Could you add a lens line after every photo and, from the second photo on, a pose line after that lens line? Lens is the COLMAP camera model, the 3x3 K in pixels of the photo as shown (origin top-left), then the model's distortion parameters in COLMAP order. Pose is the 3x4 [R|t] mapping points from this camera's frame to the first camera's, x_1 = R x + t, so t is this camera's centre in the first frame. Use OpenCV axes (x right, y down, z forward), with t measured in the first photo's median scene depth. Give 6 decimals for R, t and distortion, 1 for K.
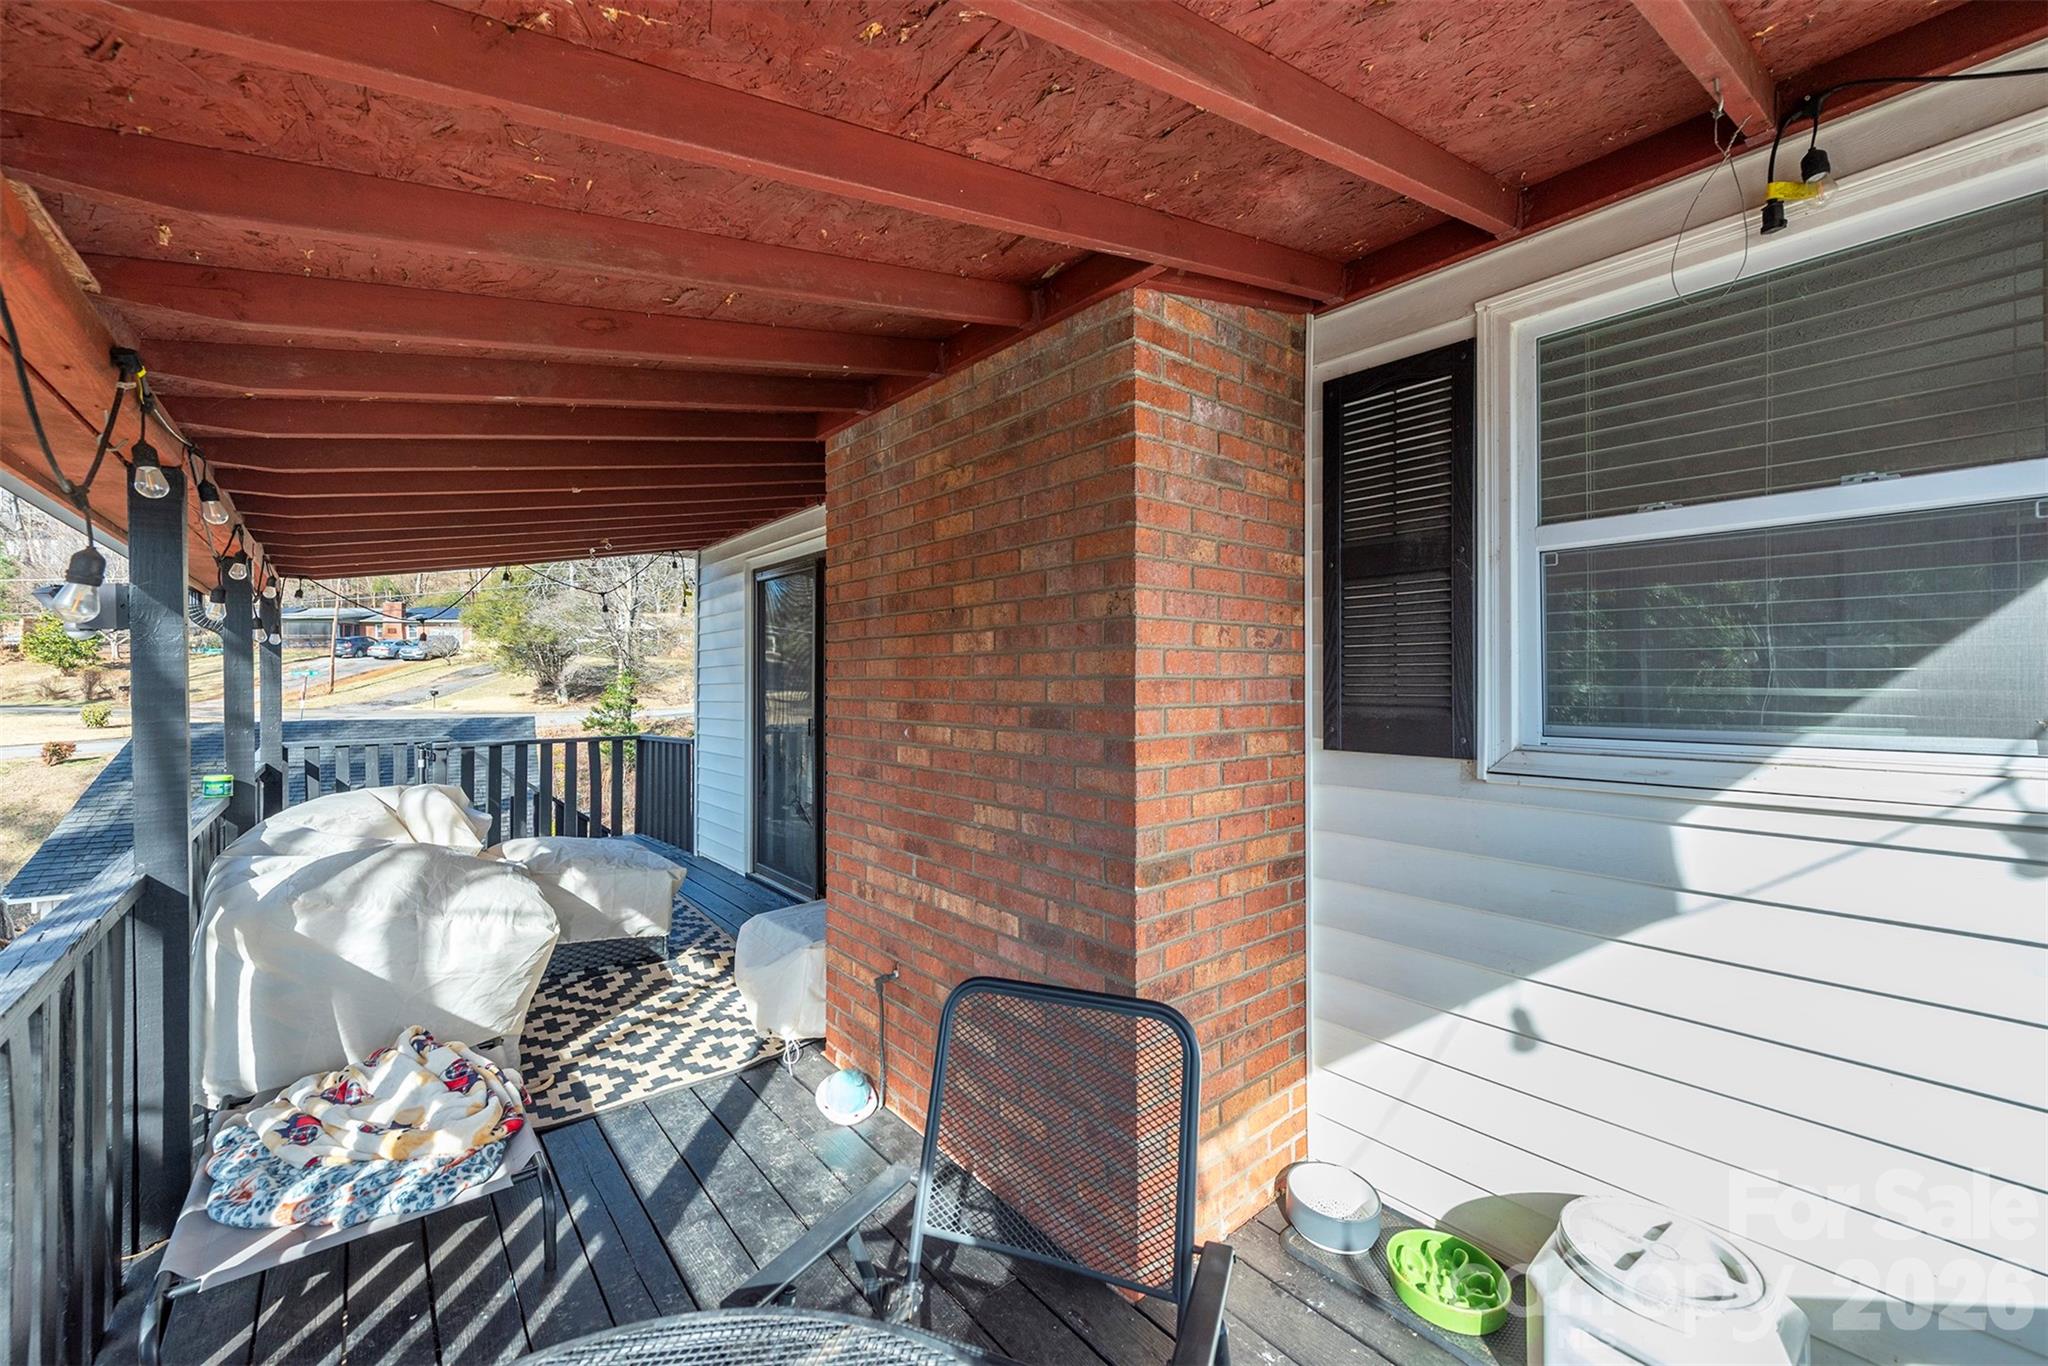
lens RADIAL K [[799.4, 0, 1022.5], [0, 799.4, 674.6], [0, 0, 1]] dist [0.001201, -0.000142]
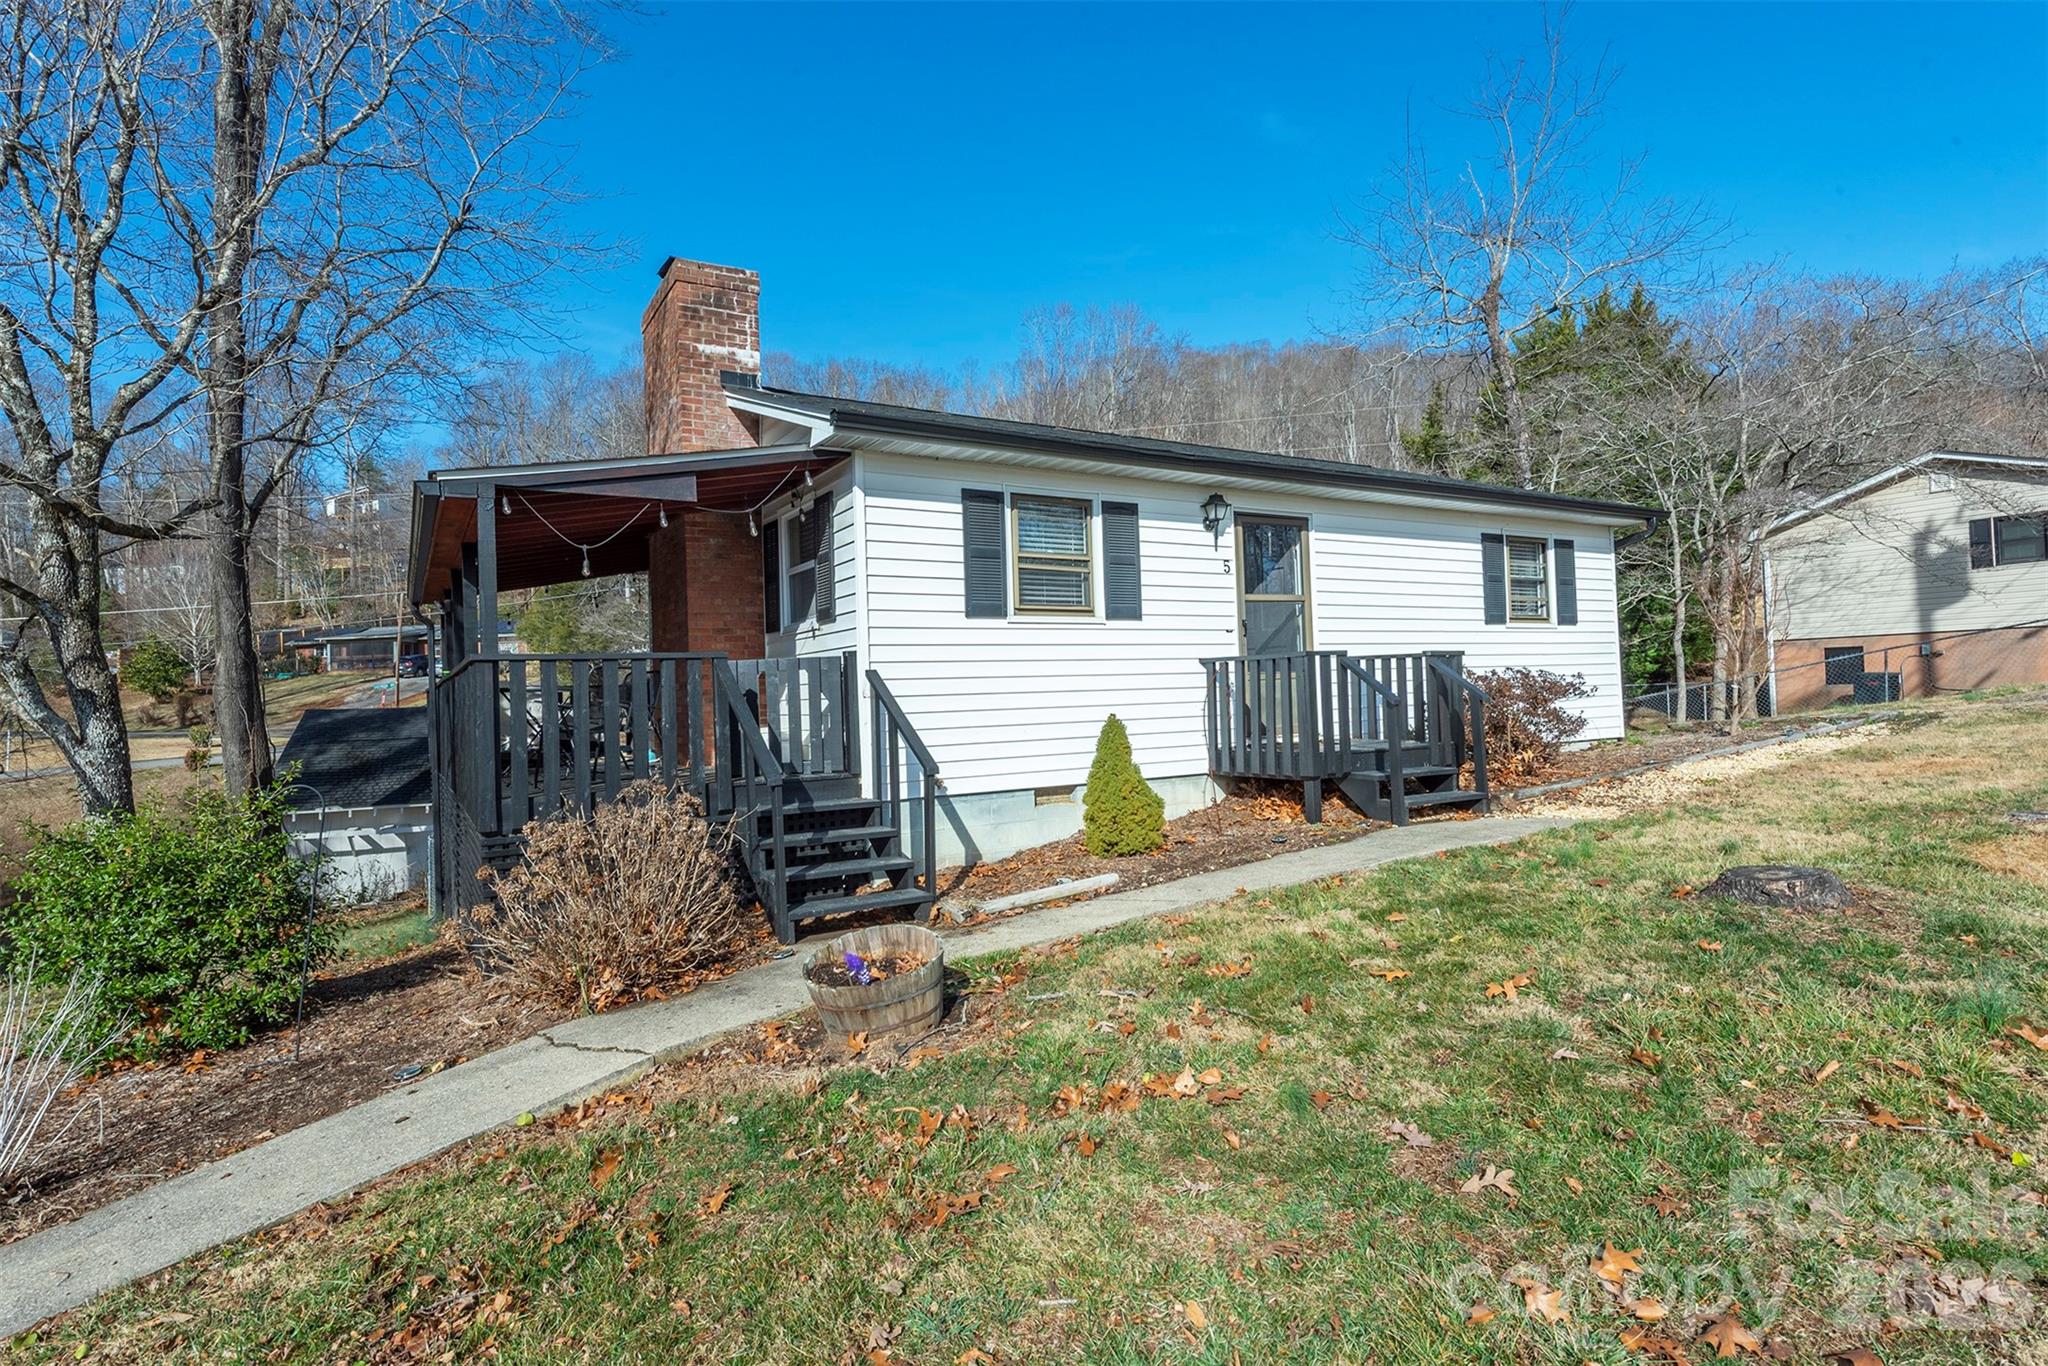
lens RADIAL K [[1005.8, 0, 1025.6], [0, 1005.8, 674.0], [0, 0, 1]] dist [0.019905, -0.010597]
pose [[0.988949, -0.035036, -0.144054, 0.084388], [0.034167, 0.999380, -0.008507, 0.013762], [0.144262, 0.003491, 0.989533, -0.124727]]
